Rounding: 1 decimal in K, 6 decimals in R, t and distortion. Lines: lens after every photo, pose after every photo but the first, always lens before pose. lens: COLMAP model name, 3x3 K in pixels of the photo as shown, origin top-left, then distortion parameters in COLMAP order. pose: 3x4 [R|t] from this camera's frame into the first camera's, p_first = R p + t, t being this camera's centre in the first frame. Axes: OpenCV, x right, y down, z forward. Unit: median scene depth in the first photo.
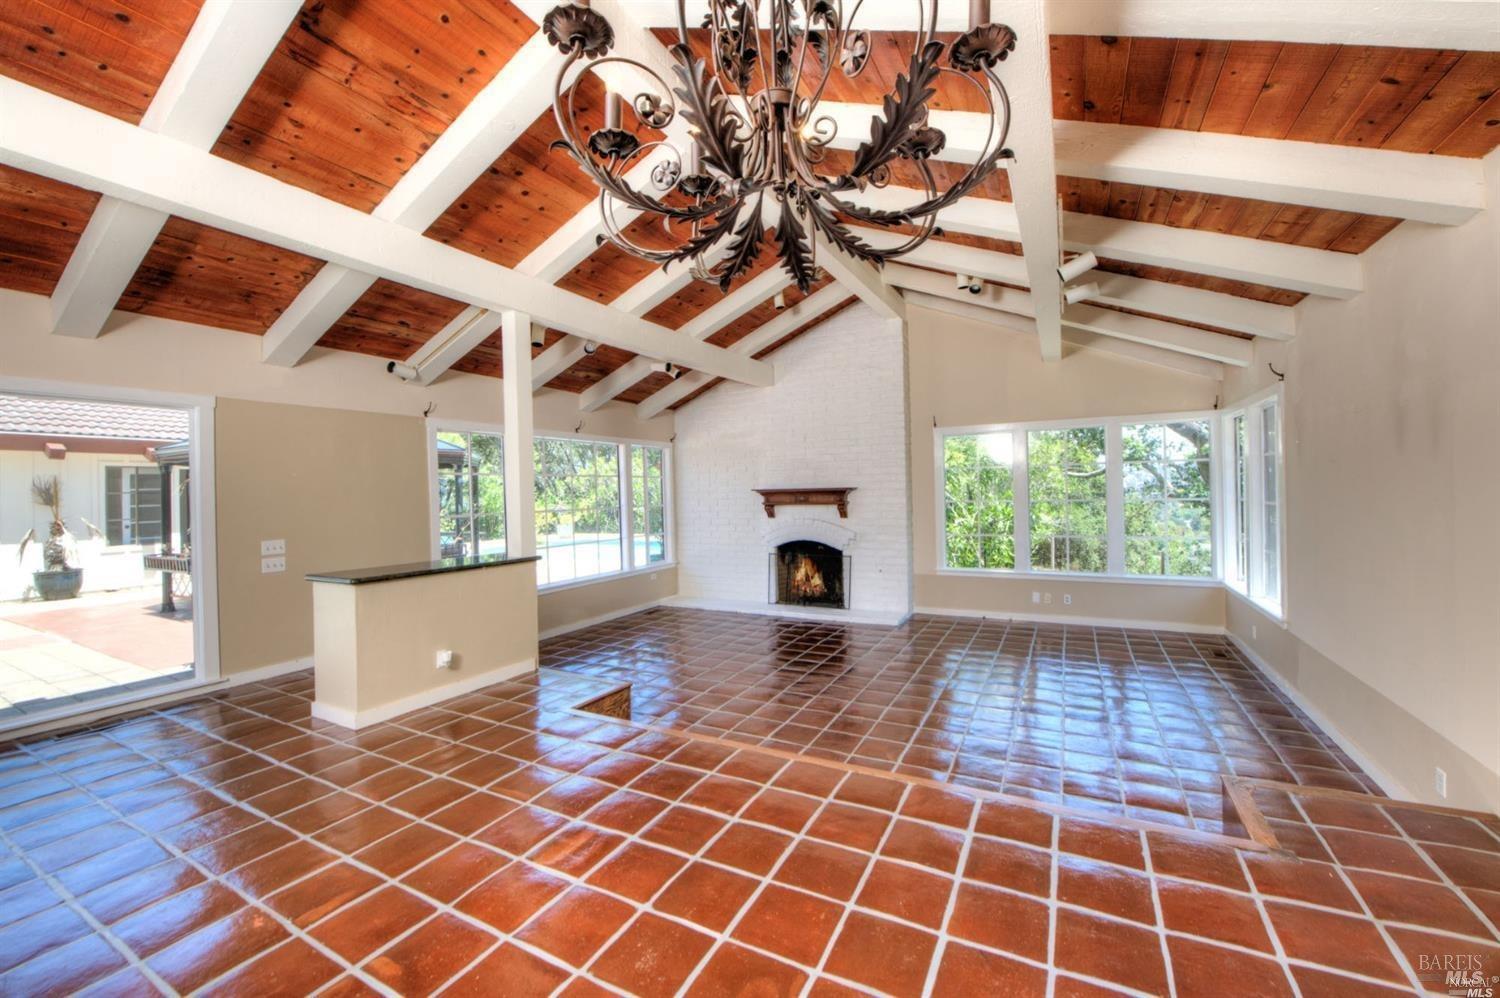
lens RADIAL K [[596.6, 0, 756.7], [0, 596.6, 495.0], [0, 0, 1]] dist [-0.018759, -0.001390]
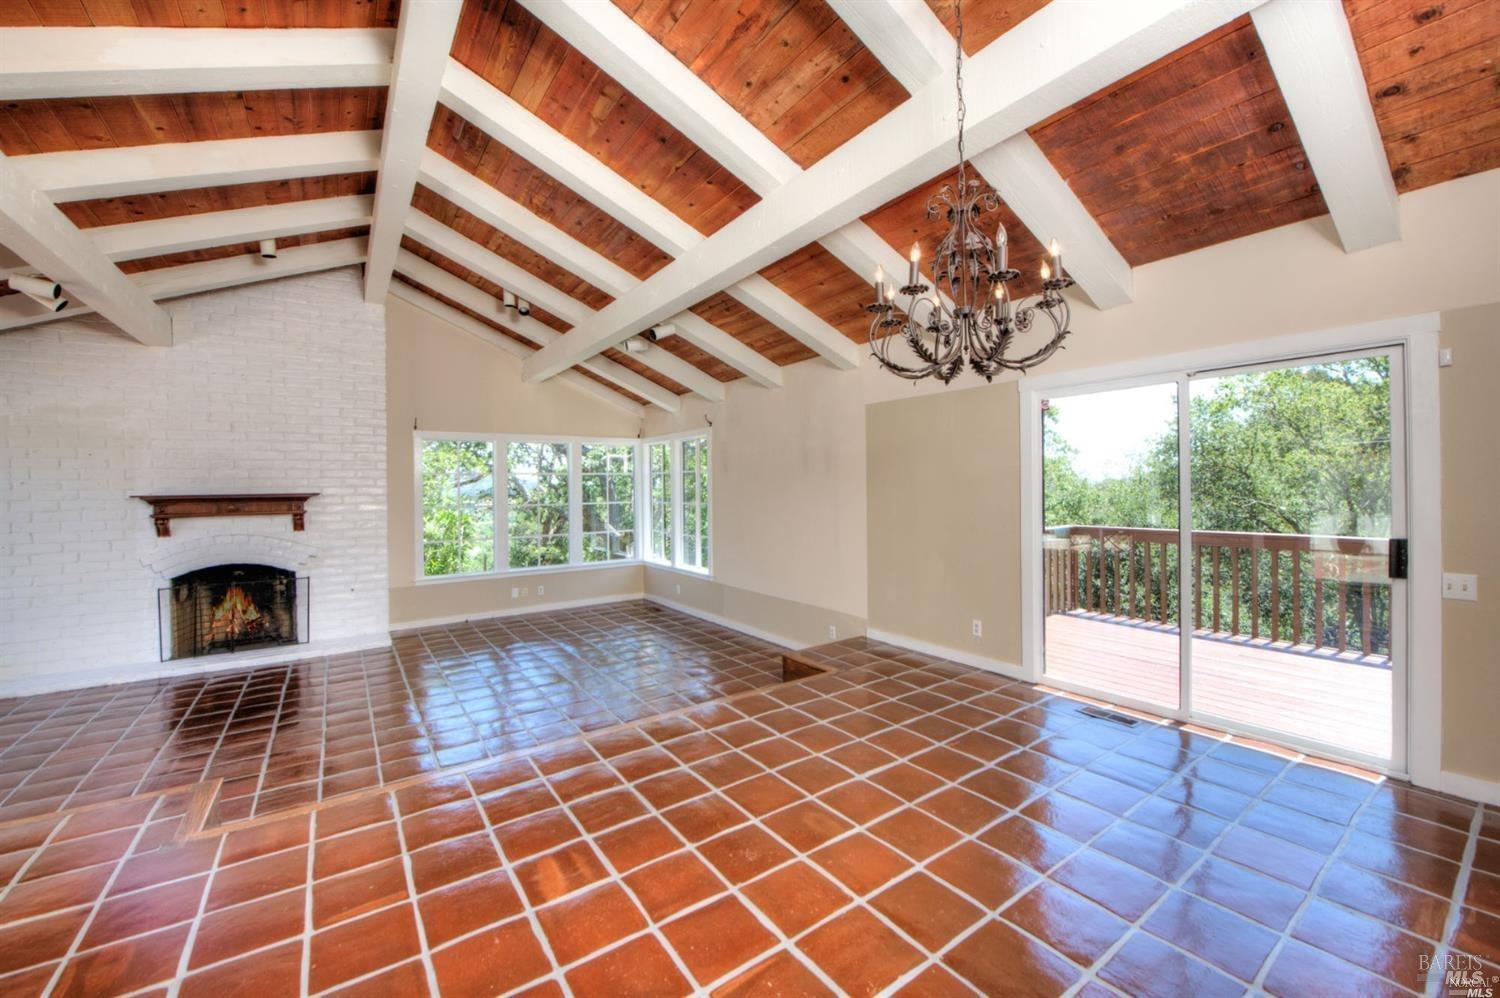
lens RADIAL K [[596.6, 0, 757.3], [0, 596.6, 494.2], [0, 0, 1]] dist [-0.018759, -0.001390]
pose [[0.454396, 0.004115, 0.890790, -0.284492], [0.013384, 0.999845, -0.011446, 0.006739], [-0.890699, 0.017123, 0.454270, 0.085423]]
